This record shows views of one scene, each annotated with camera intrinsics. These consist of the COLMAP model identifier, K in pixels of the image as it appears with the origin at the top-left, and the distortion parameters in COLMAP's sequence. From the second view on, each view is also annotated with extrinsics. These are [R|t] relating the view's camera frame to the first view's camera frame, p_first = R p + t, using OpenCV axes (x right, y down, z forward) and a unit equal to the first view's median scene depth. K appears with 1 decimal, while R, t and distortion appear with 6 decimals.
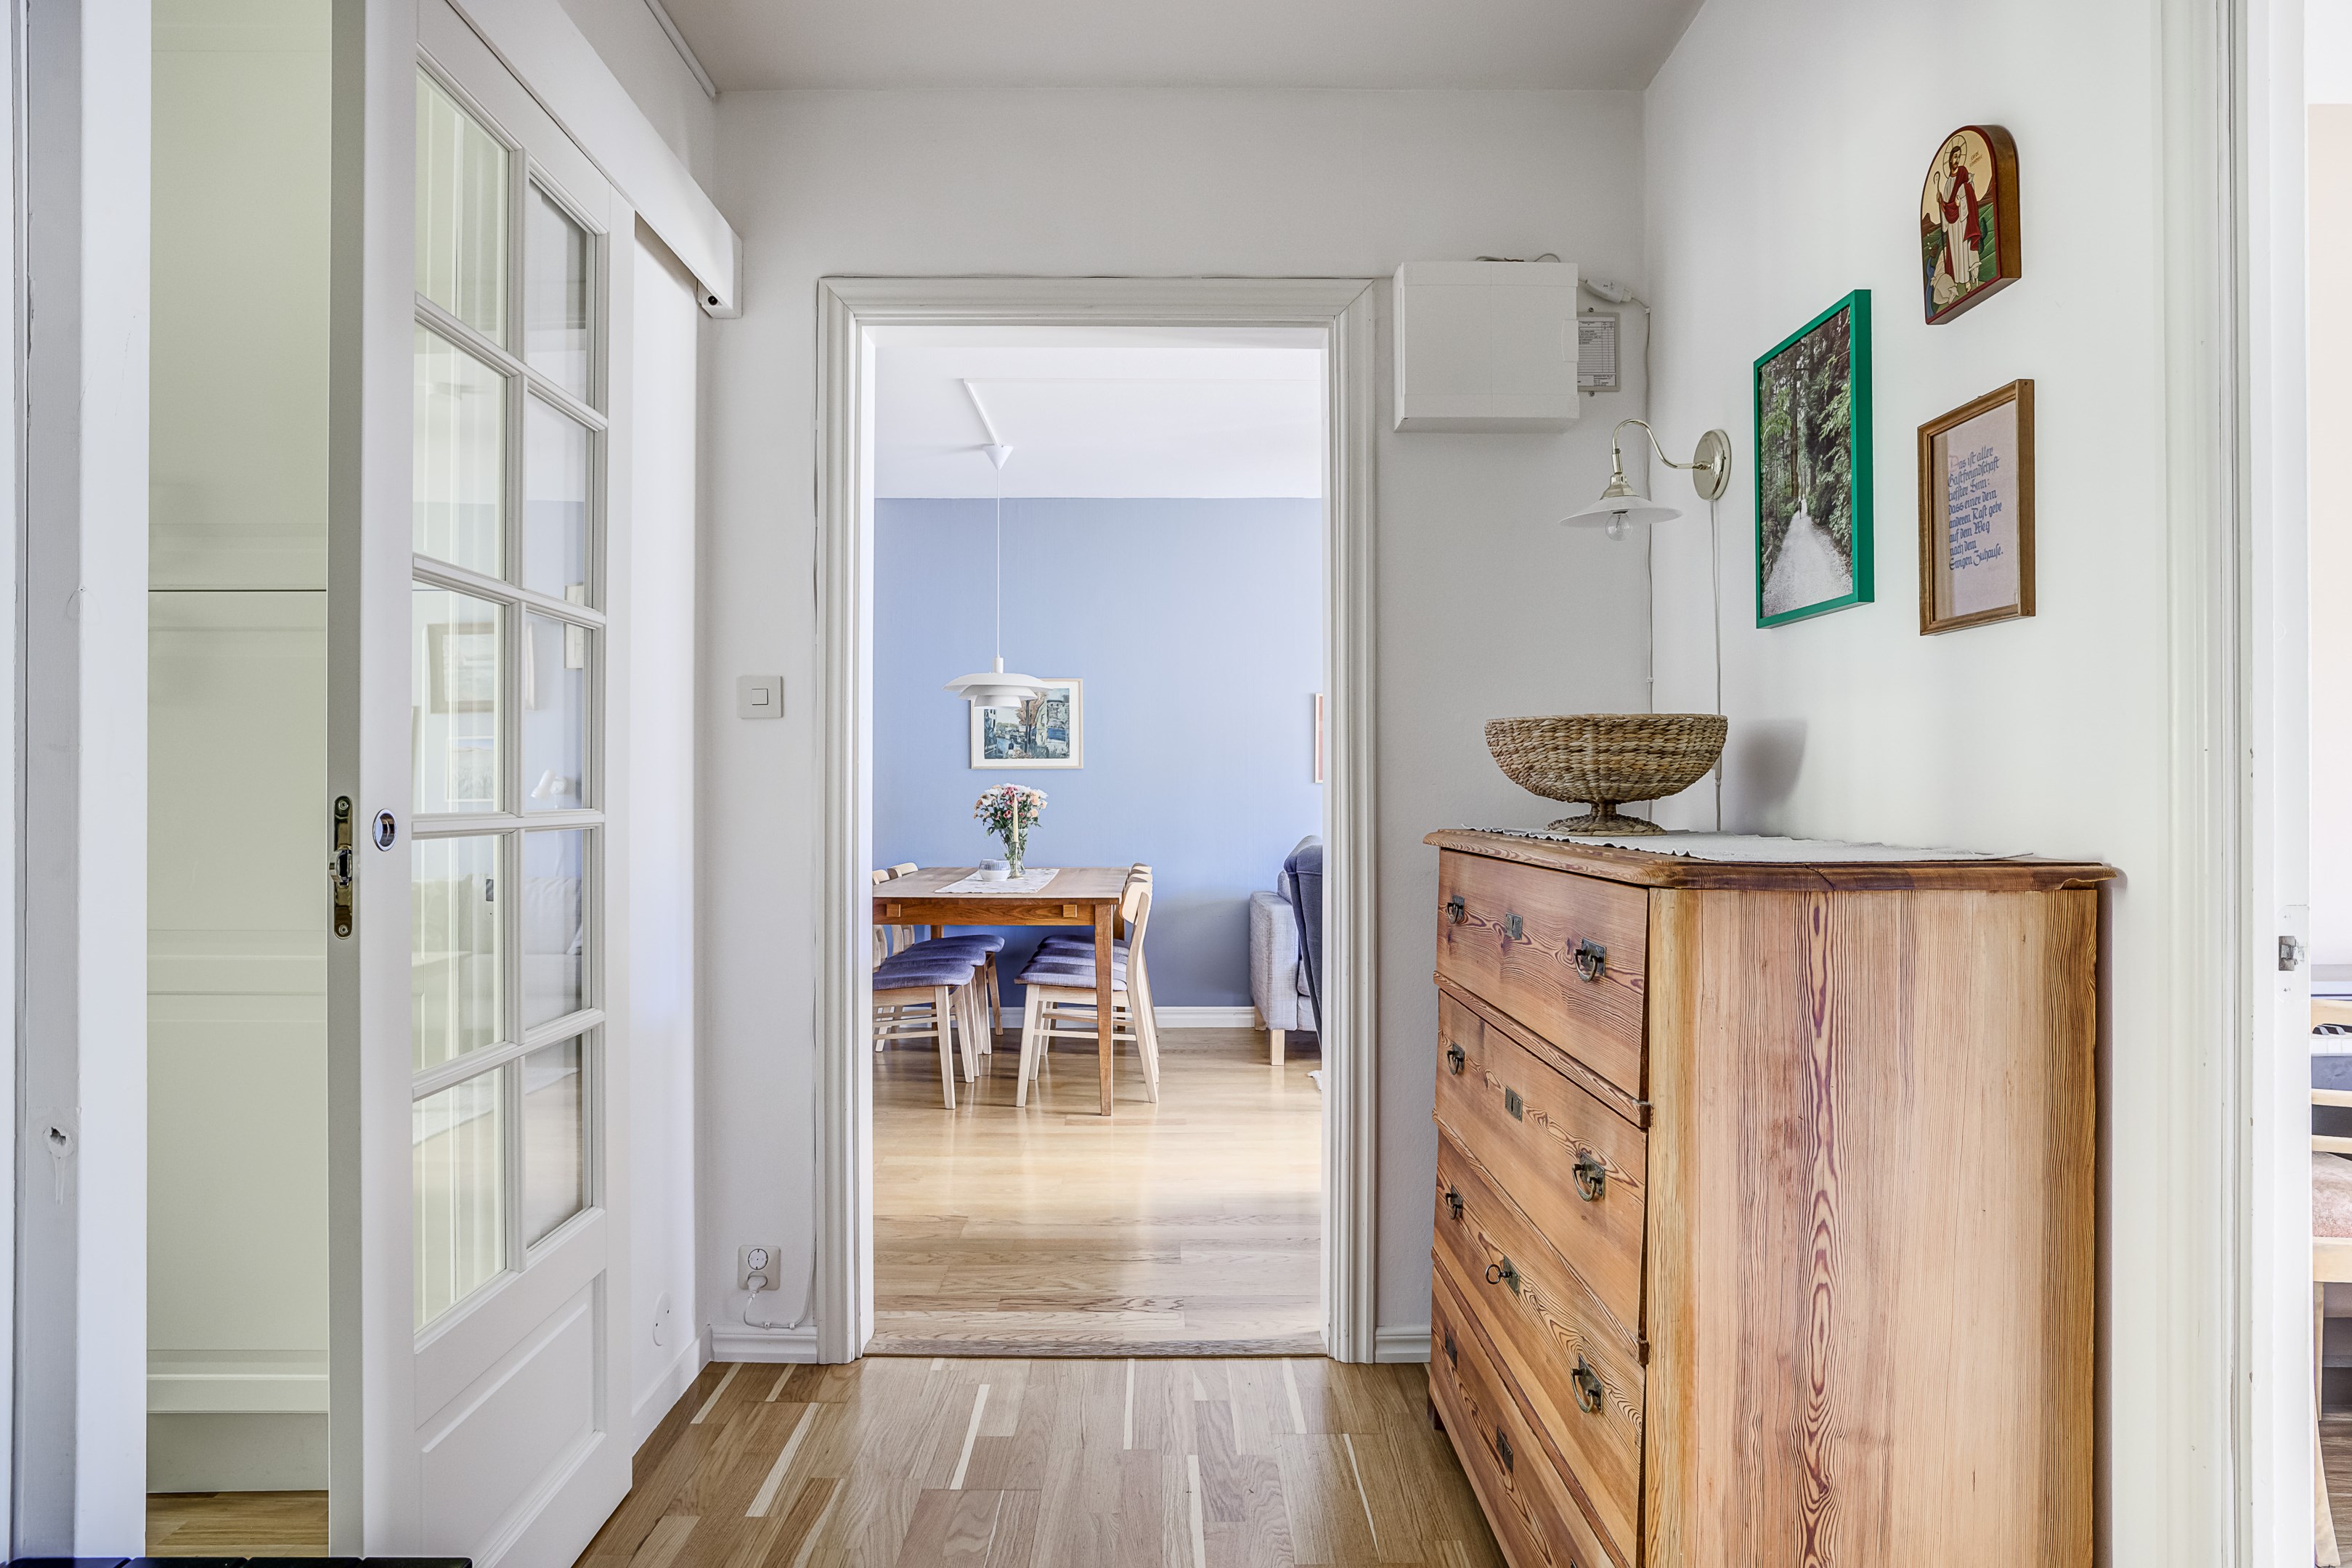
lens RADIAL K [[1380.2, 0, 1176.0], [0, 1380.2, 784.0], [0, 0, 1]] dist [0.000299, 0.000063]
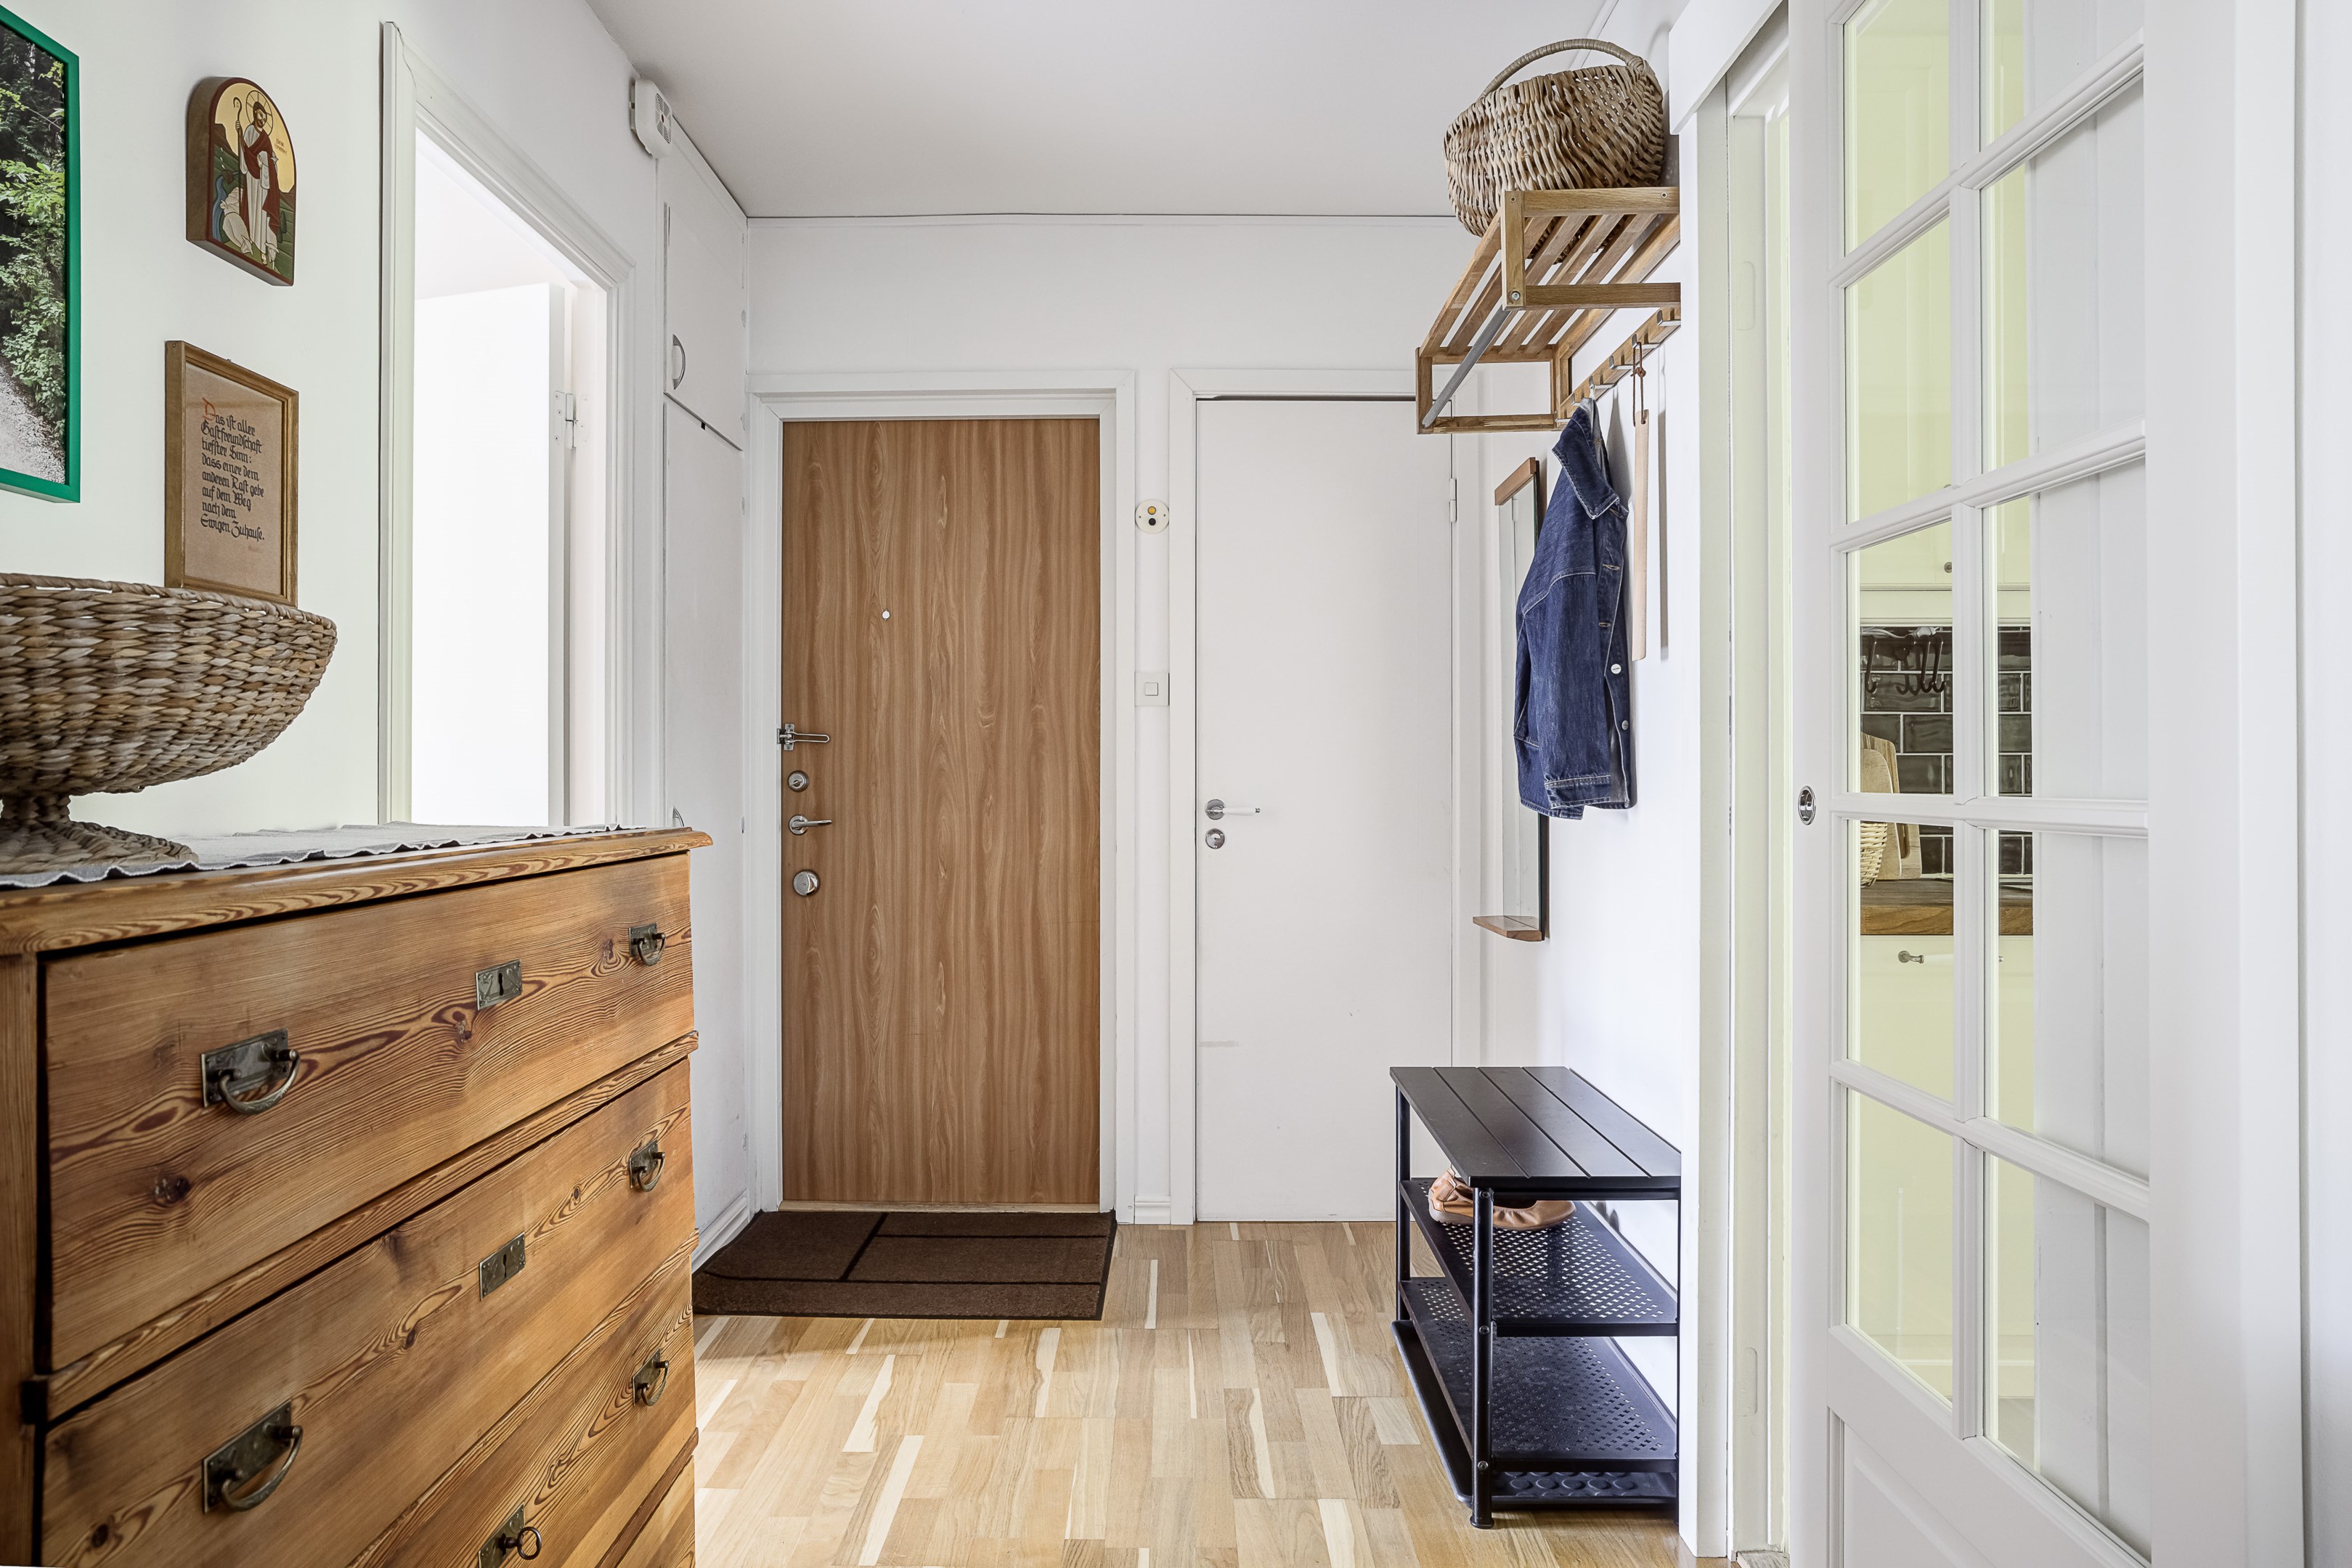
lens RADIAL K [[1398.0, 0, 1172.5], [0, 1398.0, 763.2], [0, 0, 1]] dist [0.000883, -0.000254]
pose [[-0.999933, 0.001623, 0.011429, -0.083459], [0.001500, 0.999941, -0.010776, 0.010717], [-0.011446, -0.010759, -0.999877, 1.962527]]
